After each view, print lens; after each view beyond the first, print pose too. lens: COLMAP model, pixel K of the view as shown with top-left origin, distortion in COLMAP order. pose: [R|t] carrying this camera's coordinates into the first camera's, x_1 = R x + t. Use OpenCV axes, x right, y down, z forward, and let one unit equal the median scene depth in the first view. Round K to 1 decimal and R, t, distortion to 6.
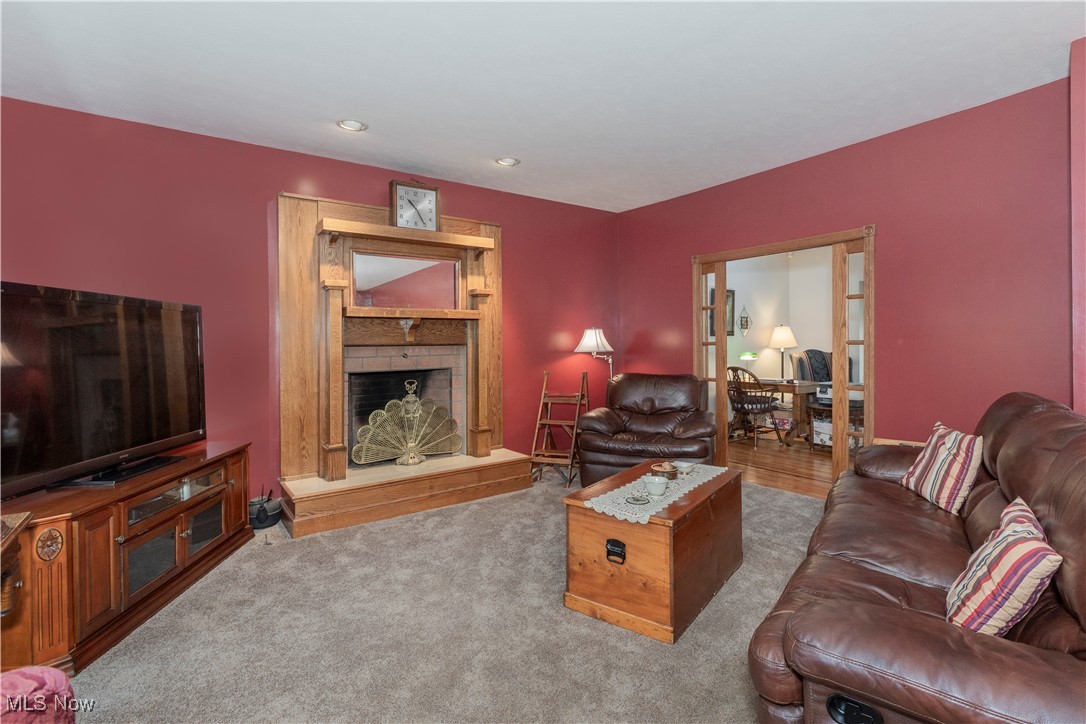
lens RADIAL K [[490.8, 0, 546.7], [0, 490.8, 355.8], [0, 0, 1]] dist [-0.011954, -0.000369]
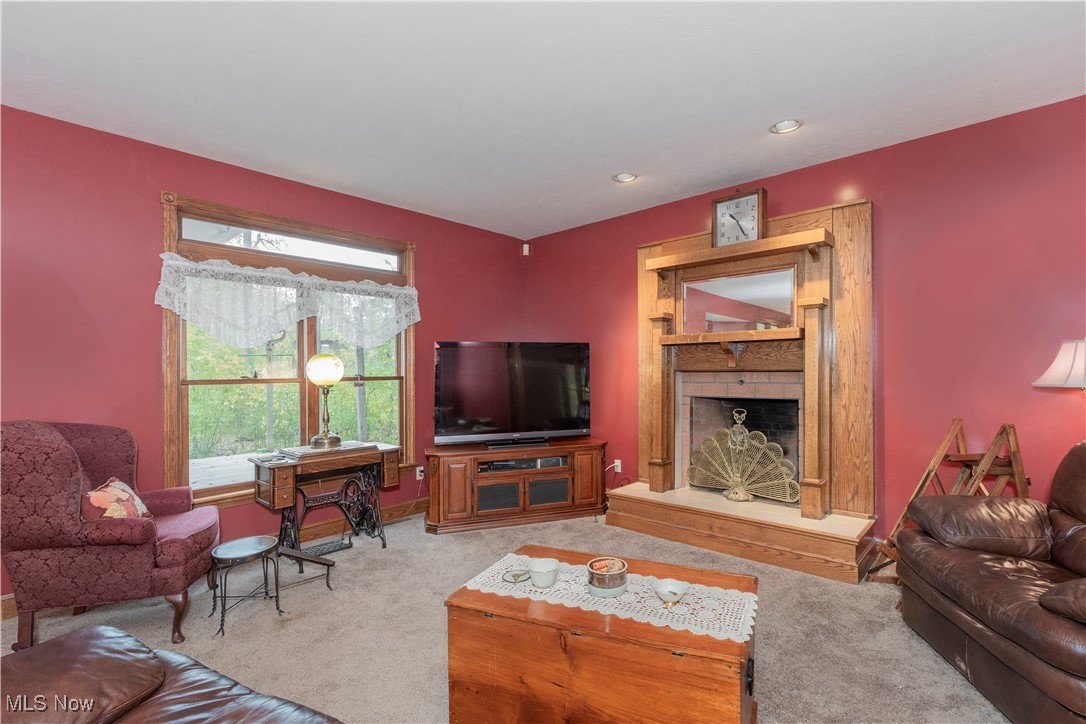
lens RADIAL K [[490.8, 0, 549.0], [0, 490.8, 369.4], [0, 0, 1]] dist [-0.011954, -0.000369]
pose [[0.227910, 0.010495, -0.973626, 0.536370], [-0.008915, 0.999922, 0.008692, -0.029514], [0.973641, 0.006699, 0.227985, 0.447880]]
